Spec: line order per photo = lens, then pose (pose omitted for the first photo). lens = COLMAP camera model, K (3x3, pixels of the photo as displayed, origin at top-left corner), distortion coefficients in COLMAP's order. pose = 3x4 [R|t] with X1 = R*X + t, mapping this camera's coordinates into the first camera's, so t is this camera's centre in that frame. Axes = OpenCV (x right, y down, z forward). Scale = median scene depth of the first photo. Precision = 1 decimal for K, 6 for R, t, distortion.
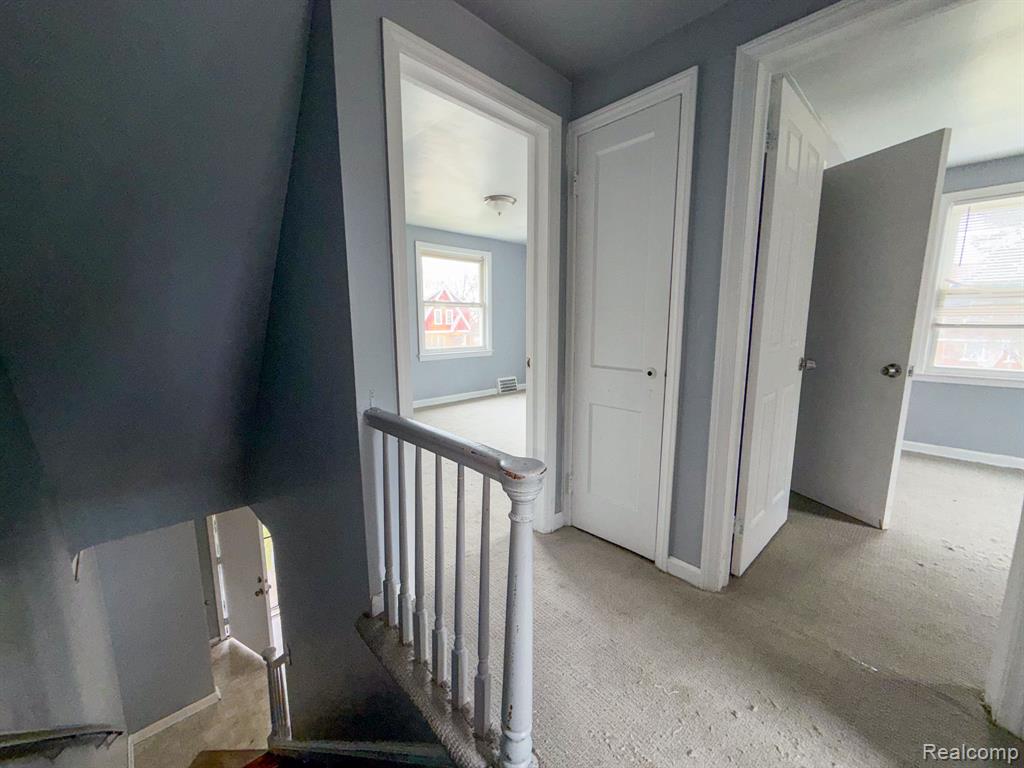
lens RADIAL K [[411.3, 0, 504.8], [0, 411.3, 386.5], [0, 0, 1]] dist [0.000078, 0.000140]
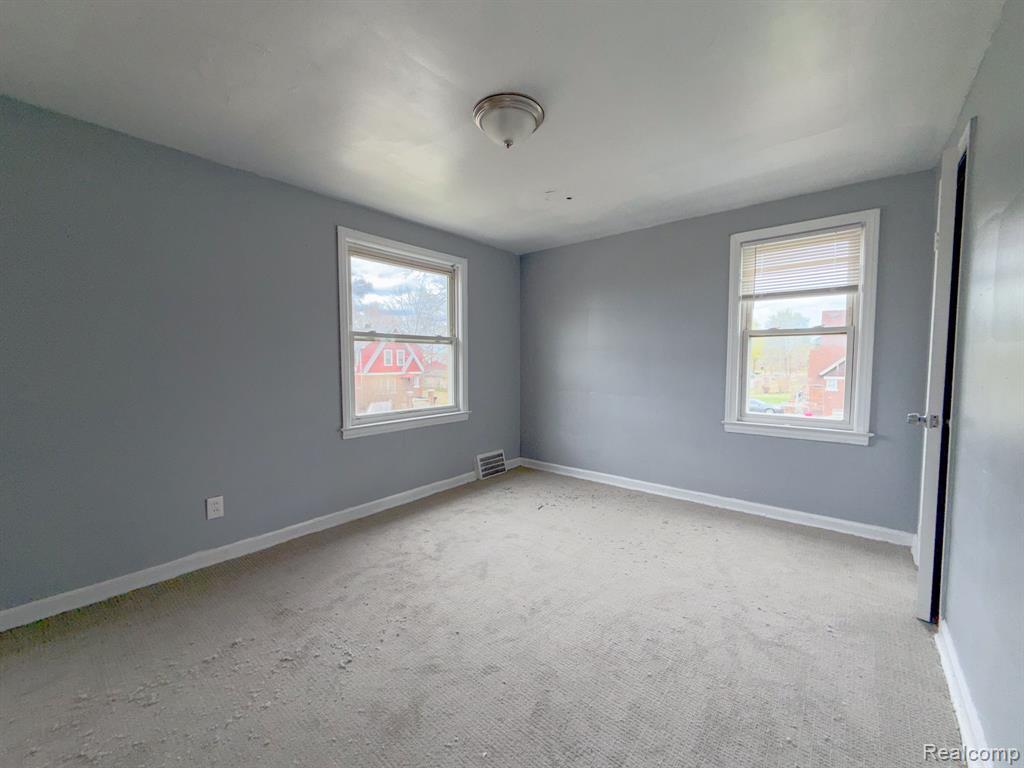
lens RADIAL K [[411.3, 0, 504.8], [0, 411.3, 386.5], [0, 0, 1]] dist [0.000078, 0.000140]
pose [[0.993493, -0.006228, 0.113727, -0.047509], [0.017250, 0.995213, -0.096192, -0.065945], [-0.112583, 0.097528, 0.988844, 0.373370]]
